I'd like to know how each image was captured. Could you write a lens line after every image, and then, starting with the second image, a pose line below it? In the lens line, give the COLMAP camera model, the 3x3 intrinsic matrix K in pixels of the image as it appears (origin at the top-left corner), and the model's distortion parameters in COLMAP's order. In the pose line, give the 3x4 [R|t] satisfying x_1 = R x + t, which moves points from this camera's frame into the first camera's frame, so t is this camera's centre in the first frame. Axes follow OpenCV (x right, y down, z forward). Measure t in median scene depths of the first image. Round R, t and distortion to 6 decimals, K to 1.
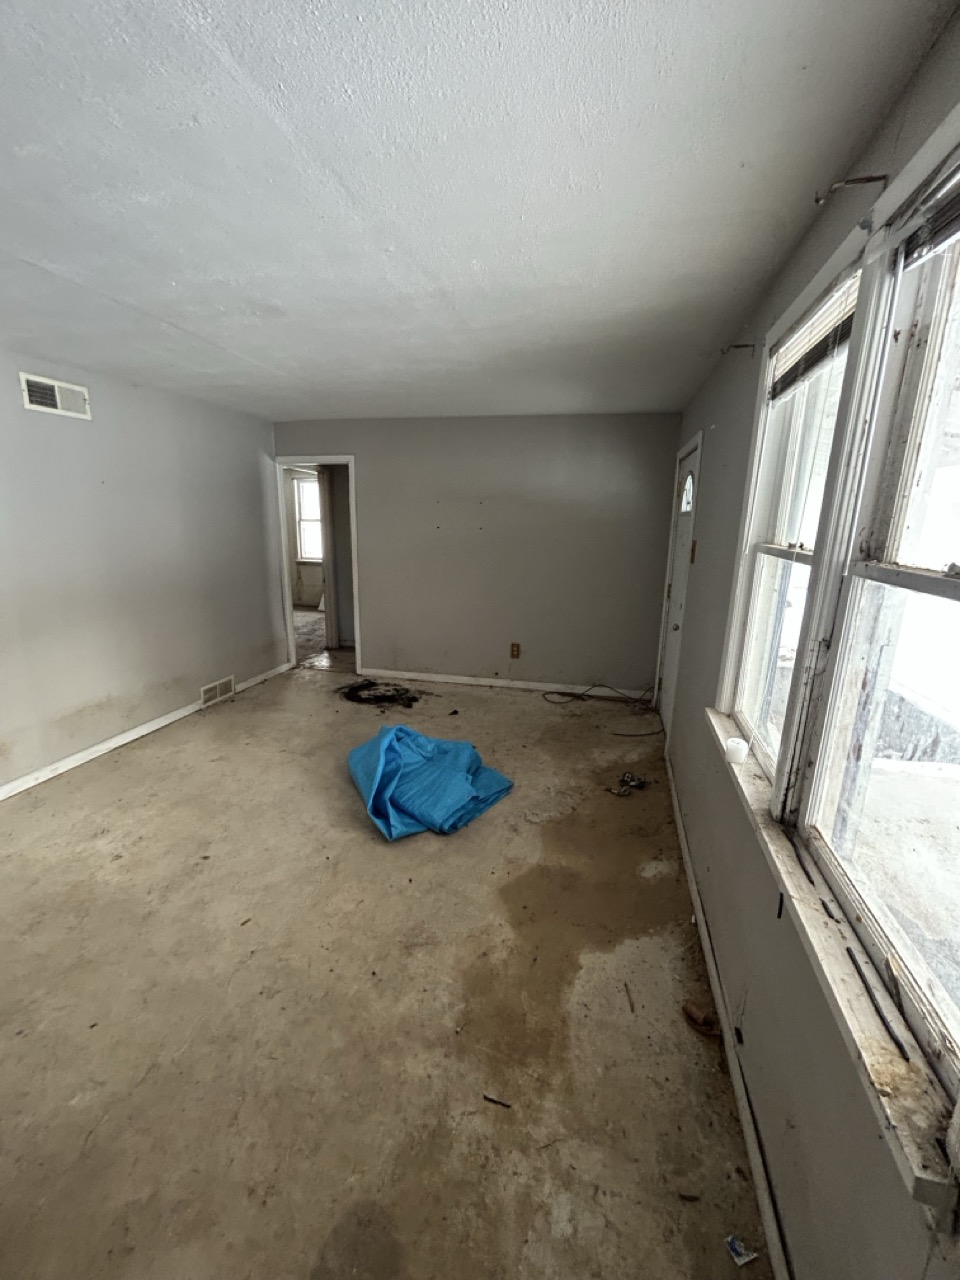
lens RADIAL K [[520.3, 0, 476.9], [0, 520.3, 644.7], [0, 0, 1]] dist [0.003700, -0.000560]
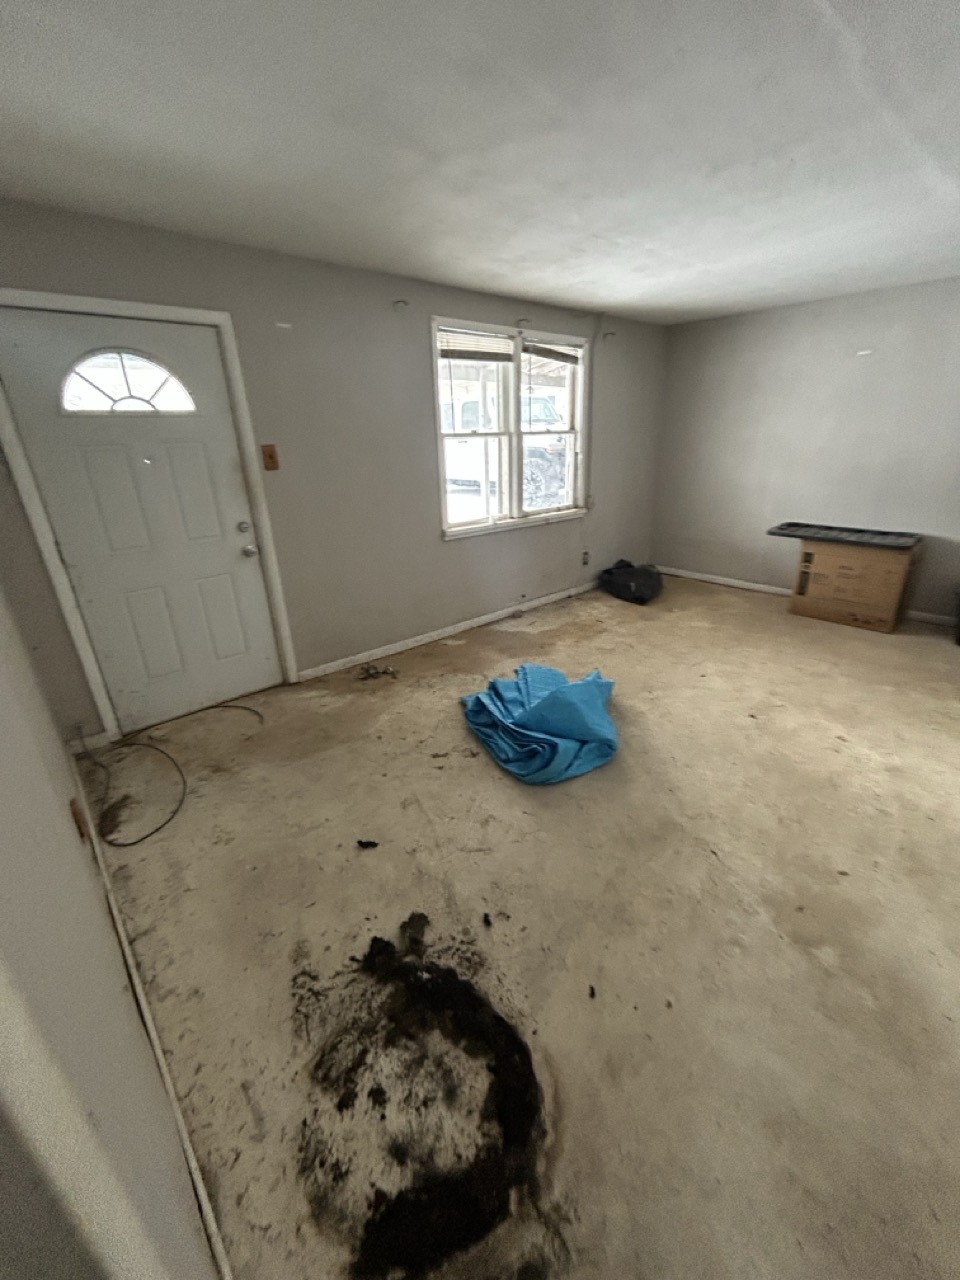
lens RADIAL K [[520.3, 0, 479.0], [0, 520.3, 635.4], [0, 0, 1]] dist [0.003700, -0.000560]
pose [[-0.819552, -0.203450, 0.535670, -0.463169], [0.148798, 0.827209, 0.541834, -0.362937], [-0.553347, 0.523768, -0.647668, 1.533857]]
